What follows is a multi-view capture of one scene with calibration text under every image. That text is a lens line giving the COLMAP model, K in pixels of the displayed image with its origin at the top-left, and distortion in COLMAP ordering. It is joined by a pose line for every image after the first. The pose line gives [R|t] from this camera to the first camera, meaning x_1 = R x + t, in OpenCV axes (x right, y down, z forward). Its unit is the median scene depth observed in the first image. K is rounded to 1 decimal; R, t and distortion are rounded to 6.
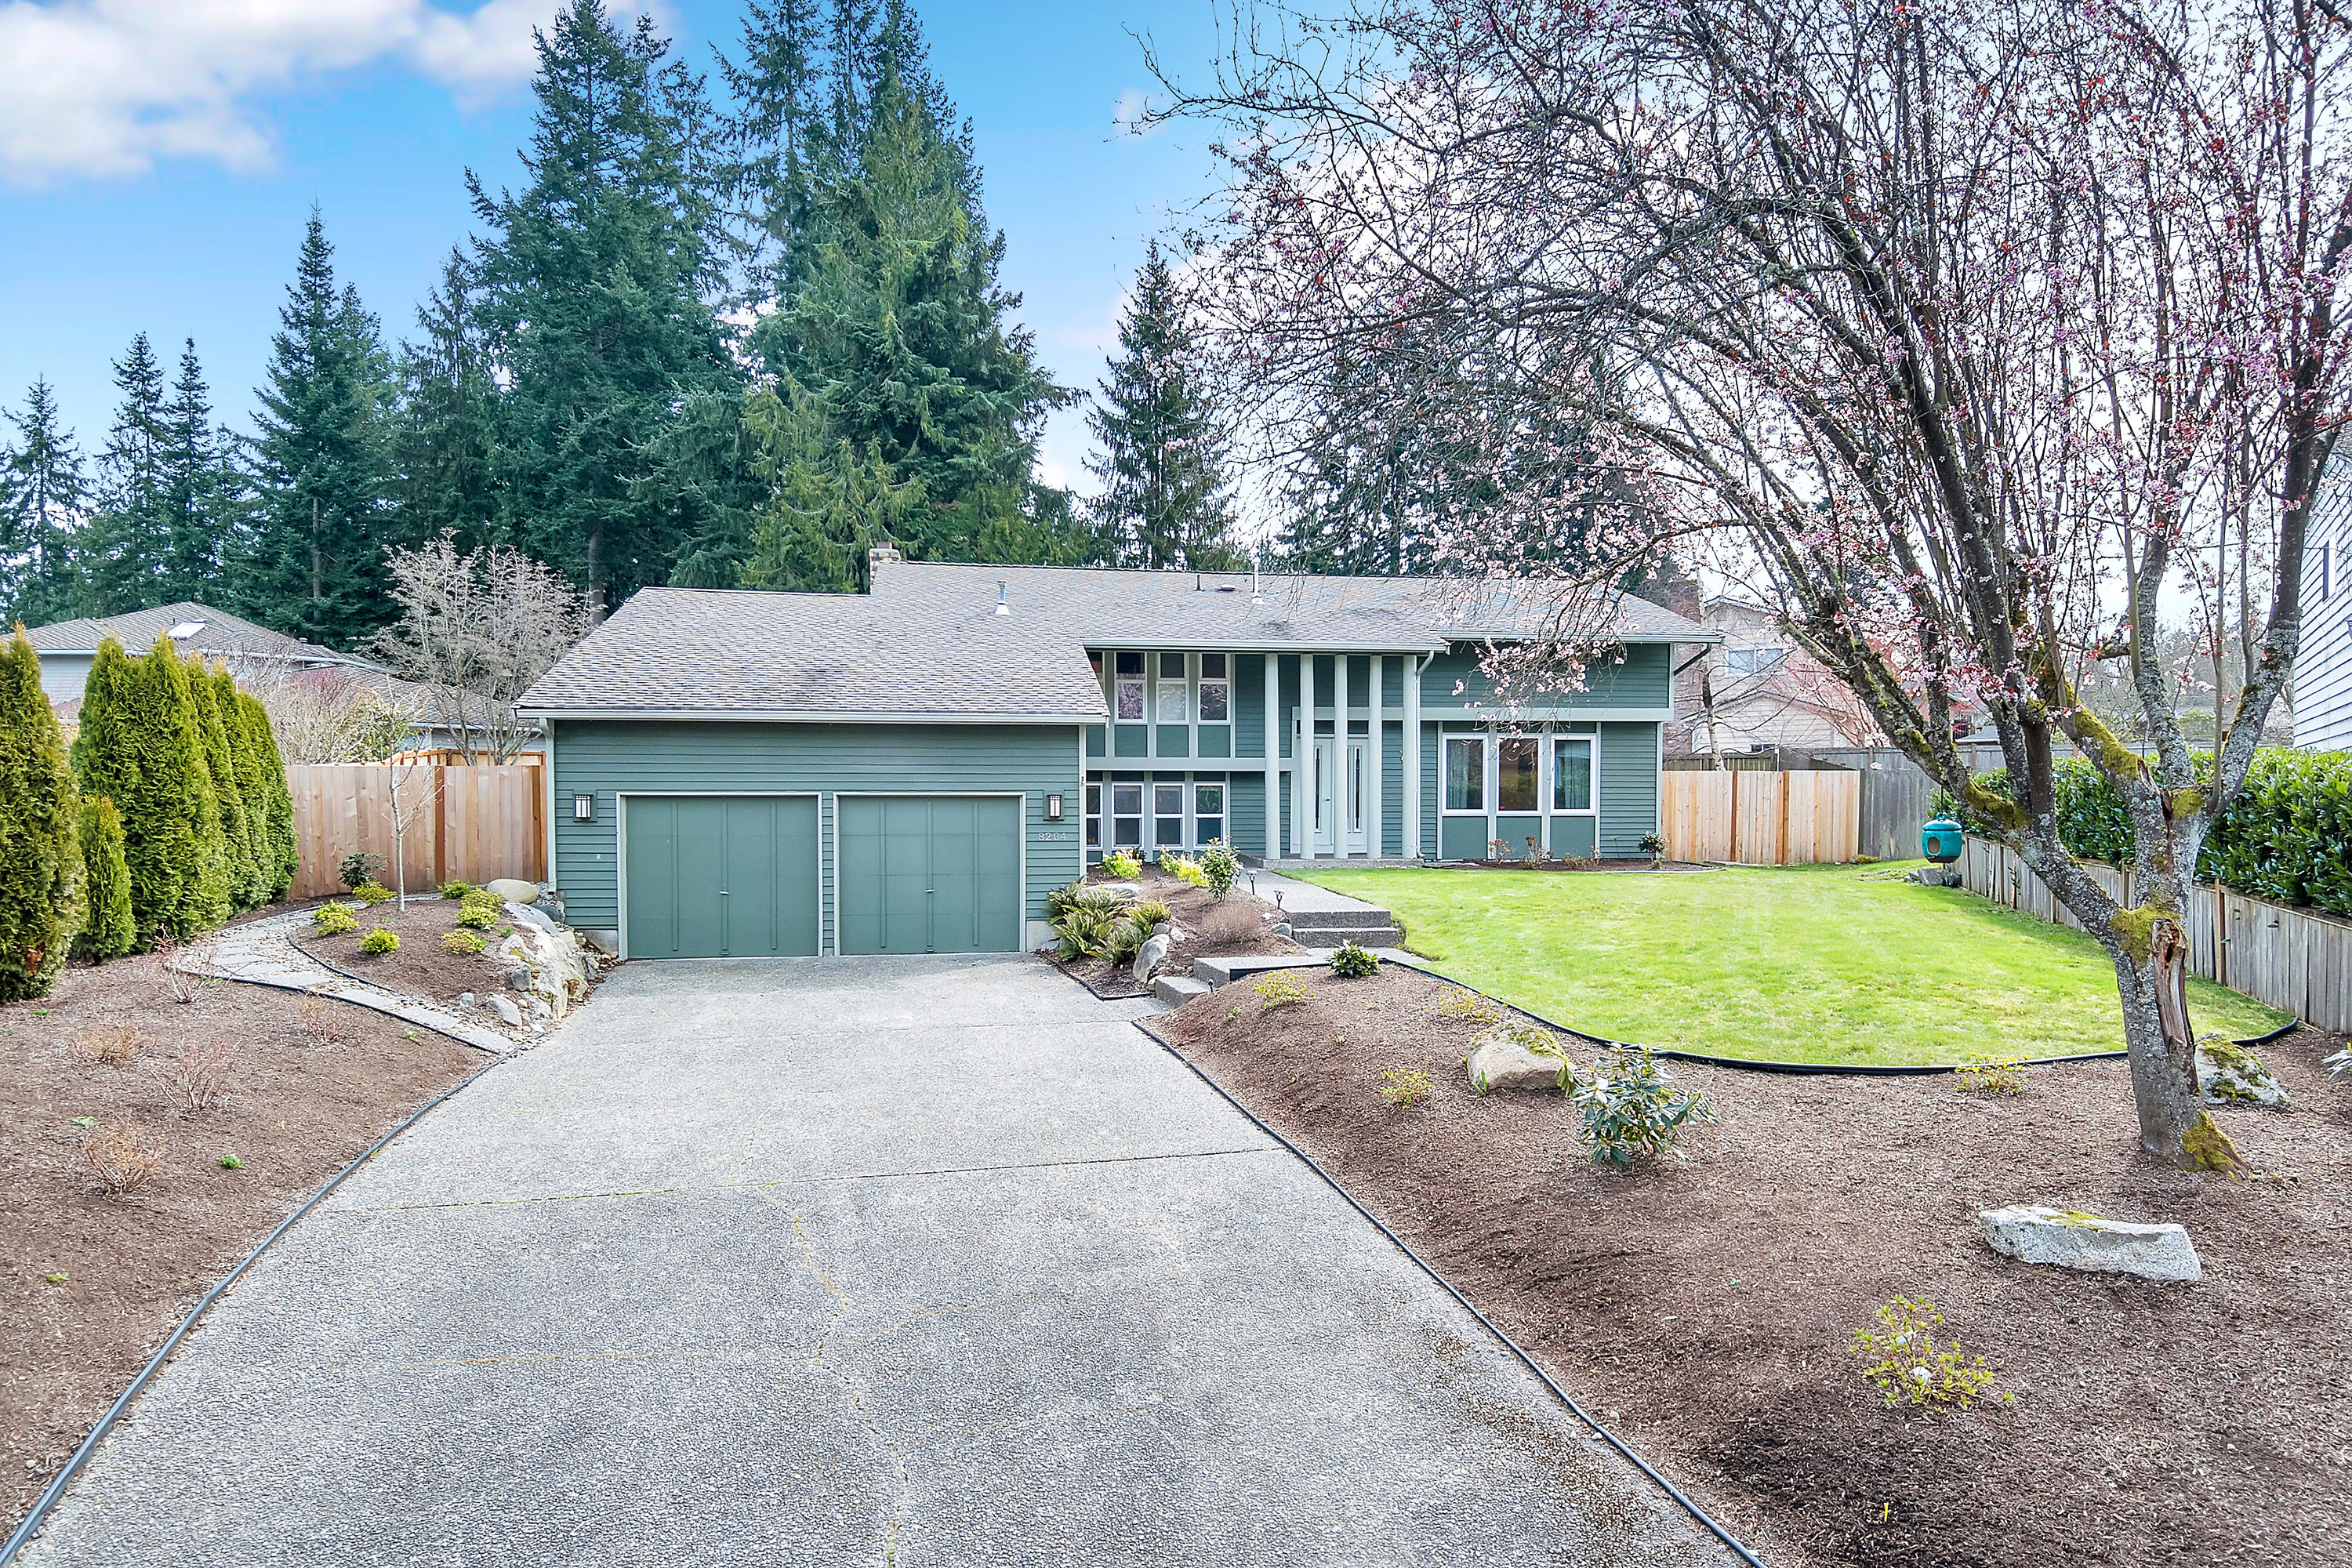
lens RADIAL K [[1415.6, 0, 1170.1], [0, 1415.6, 851.4], [0, 0, 1]] dist [0.050299, -0.071004]
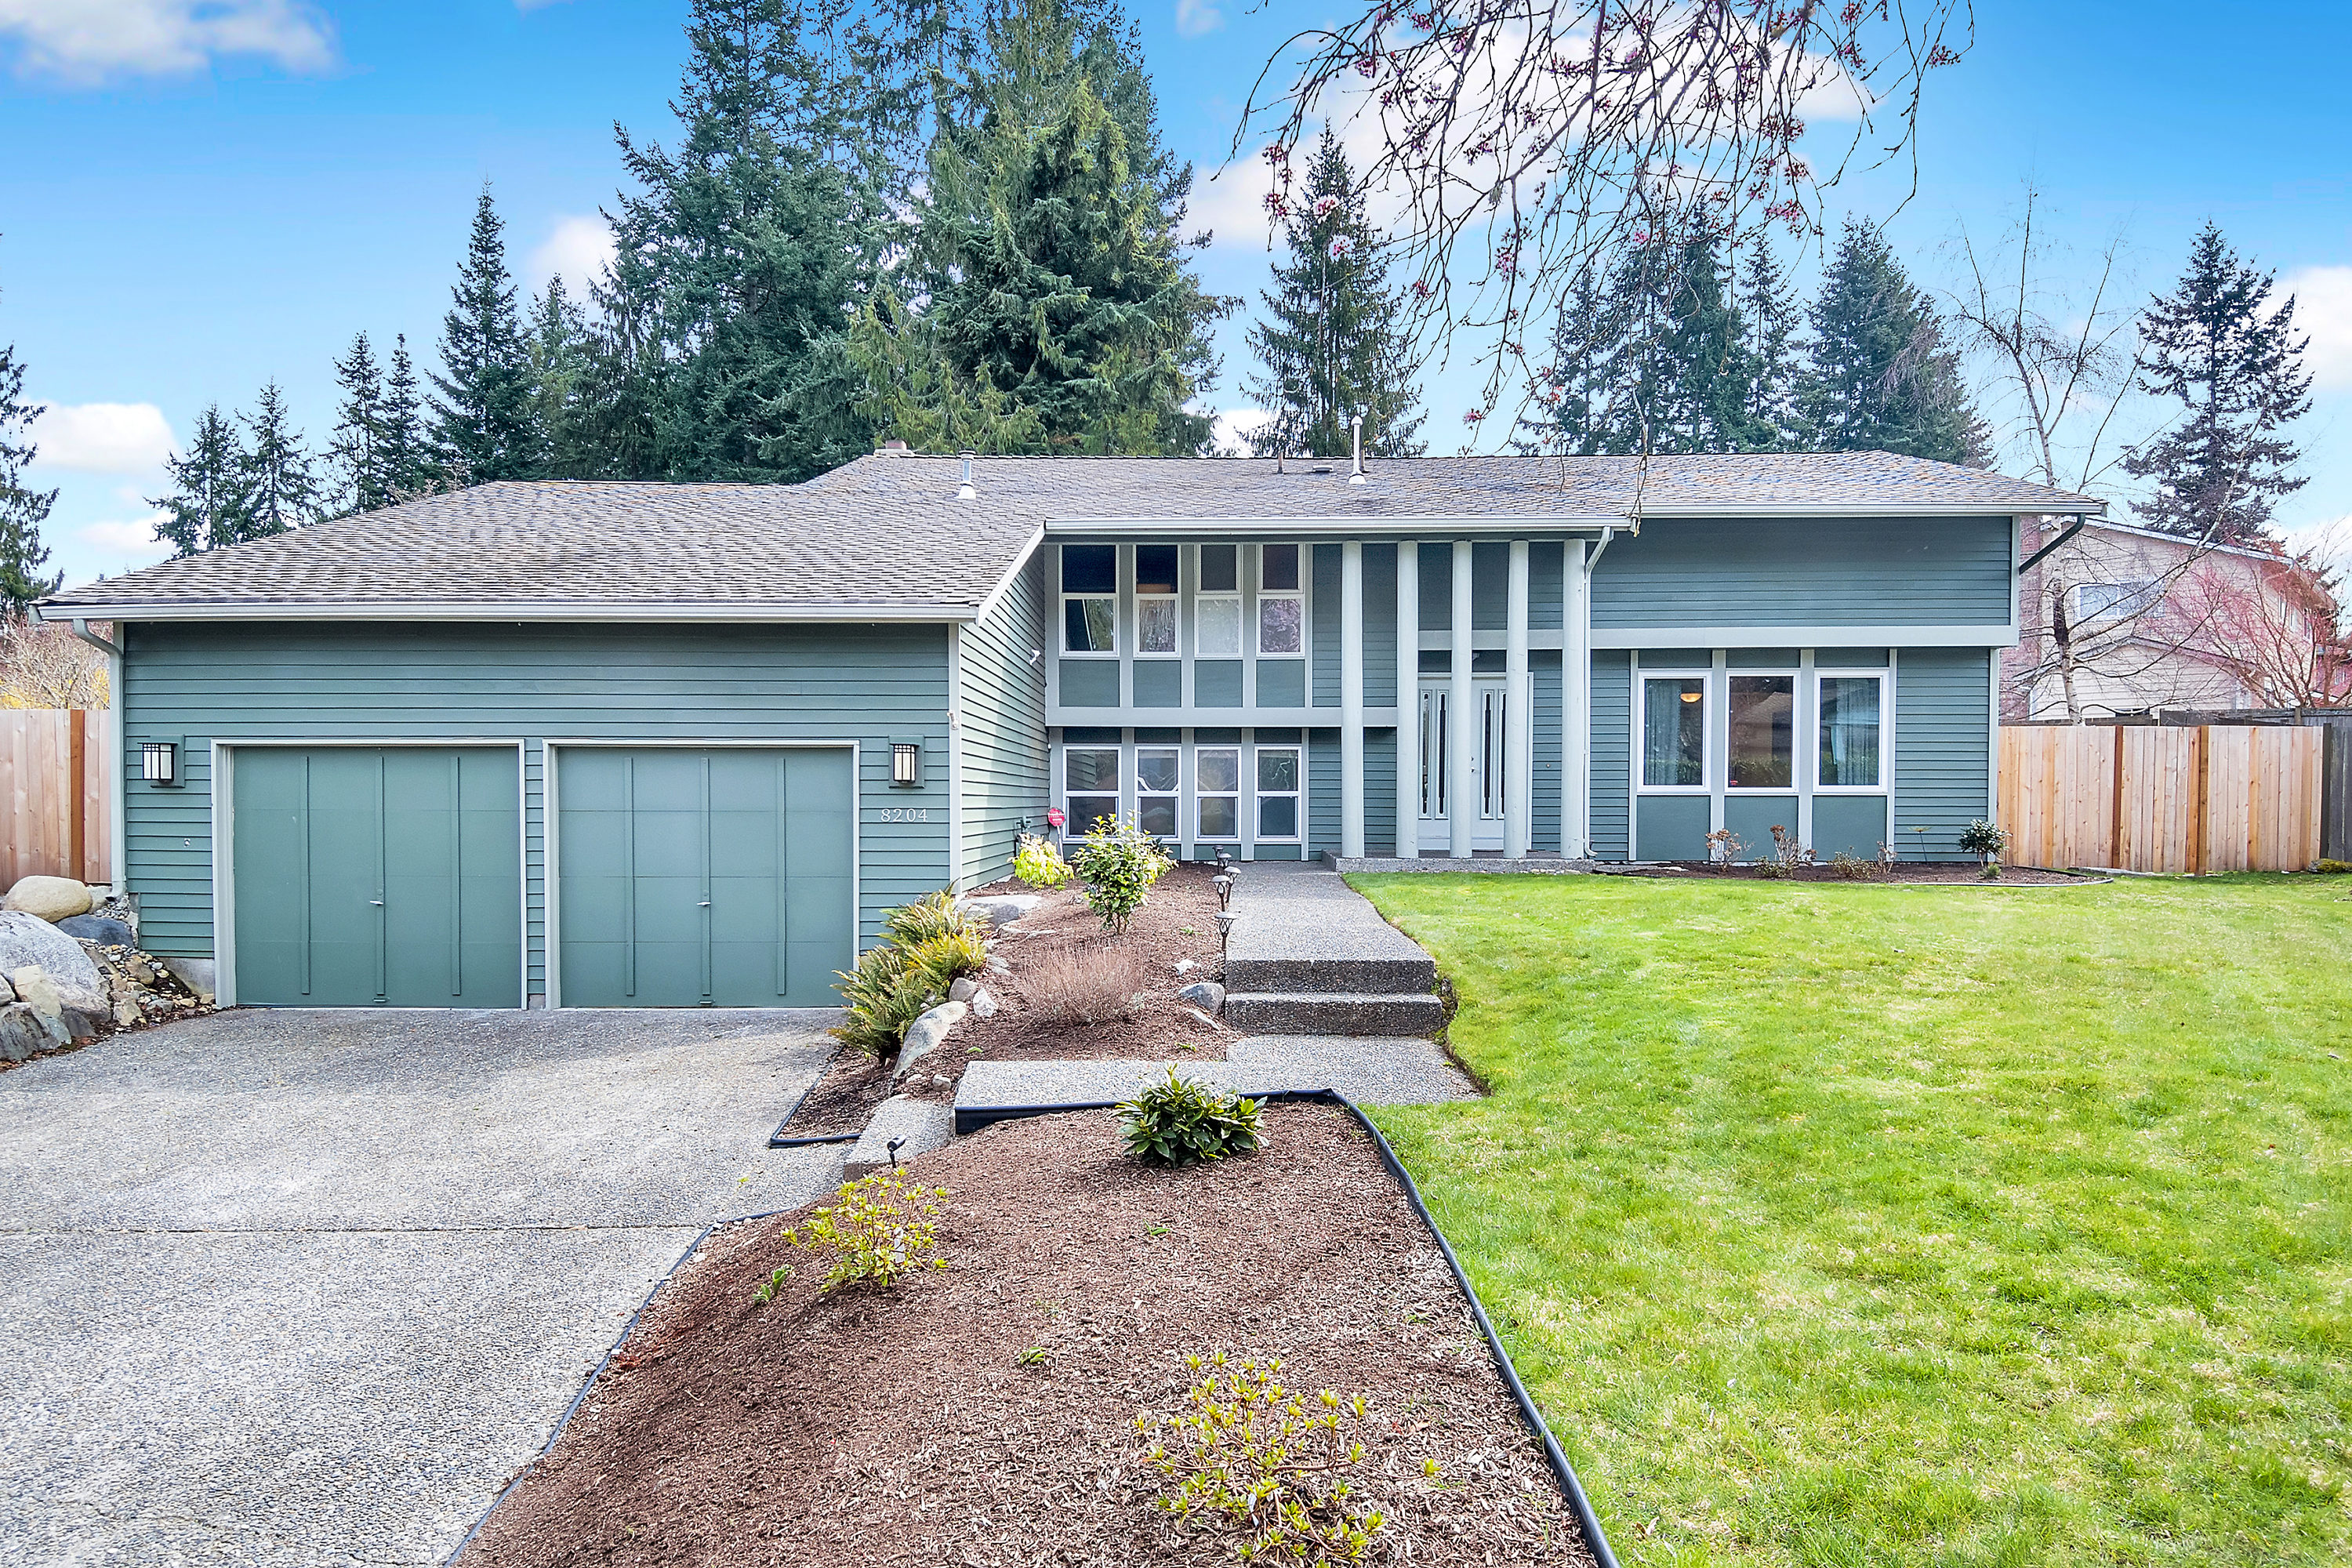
lens RADIAL K [[1415.6, 0, 1170.1], [0, 1415.6, 851.2], [0, 0, 1]] dist [0.050299, -0.071004]
pose [[0.984551, 0.008555, -0.174886, 0.089236], [-0.008406, 0.999963, 0.001594, 0.002006], [0.174894, -0.000099, 0.984587, 0.292863]]
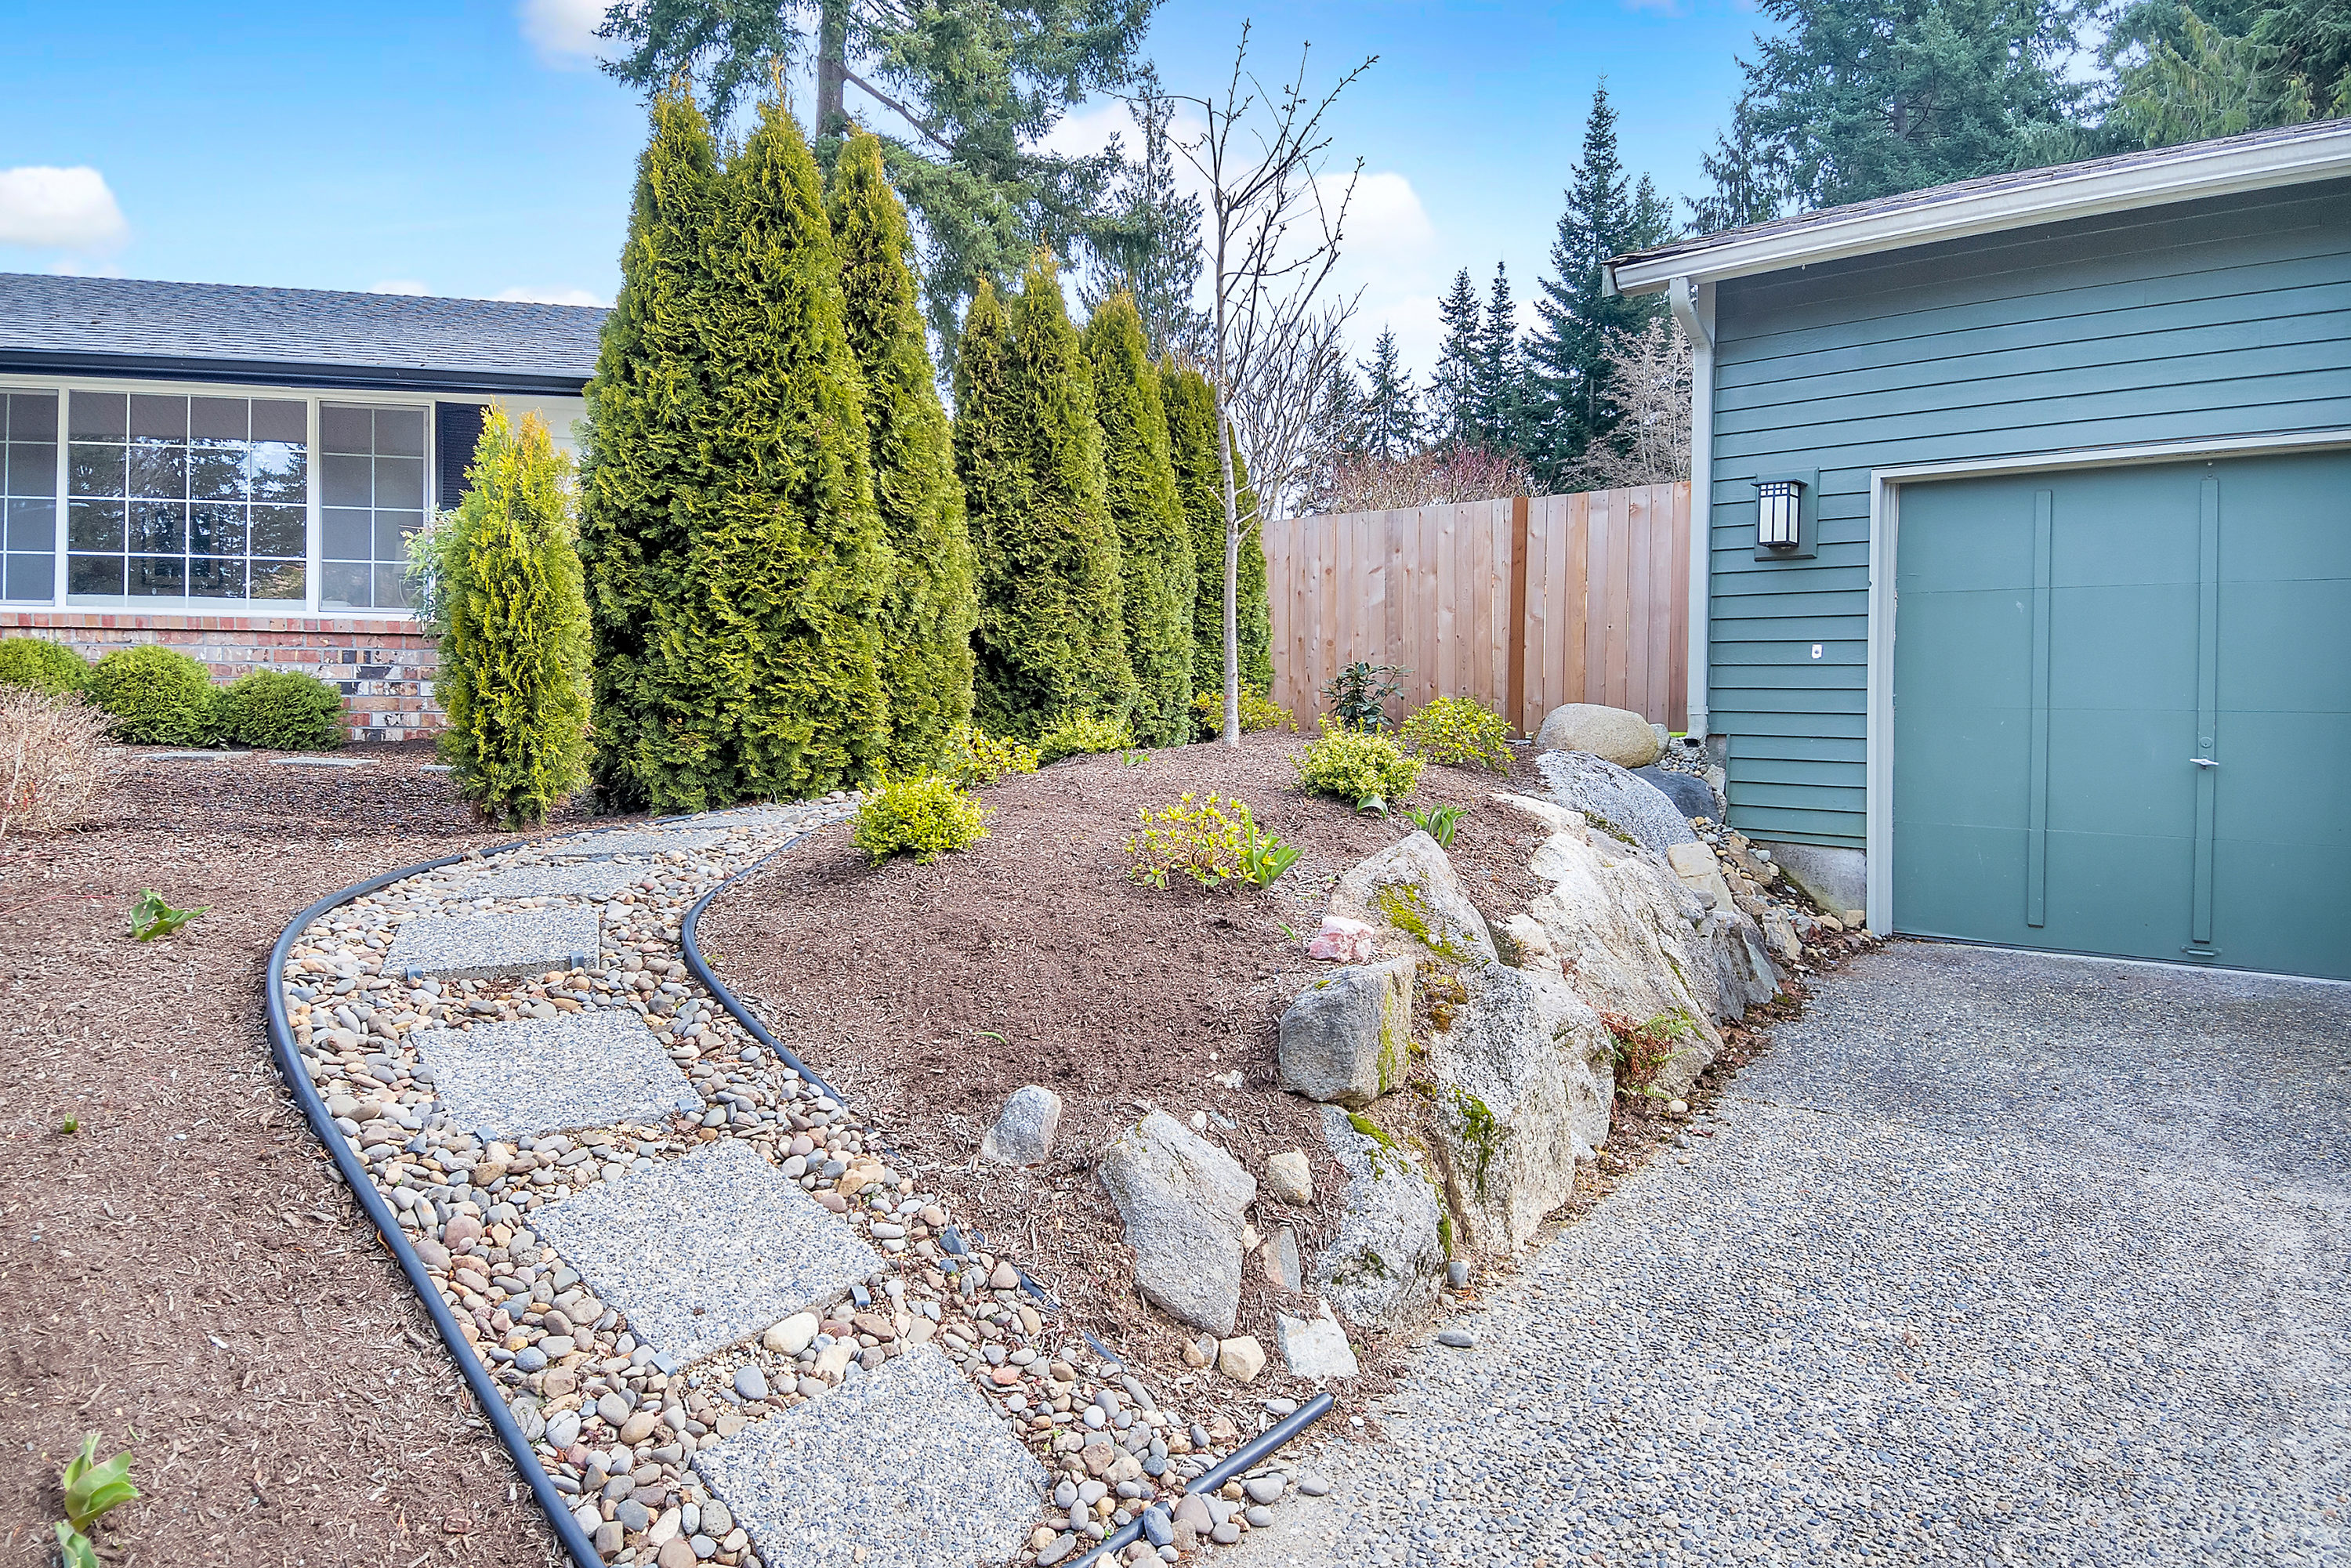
lens RADIAL K [[1415.0, 0, 1198.7], [0, 1415.0, 737.9], [0, 0, 1]] dist [0.050299, -0.071004]
pose [[0.671912, 0.019014, -0.740387, -0.151224], [-0.035336, 0.999355, -0.006404, 0.022612], [0.739788, 0.030465, 0.672150, 0.407848]]
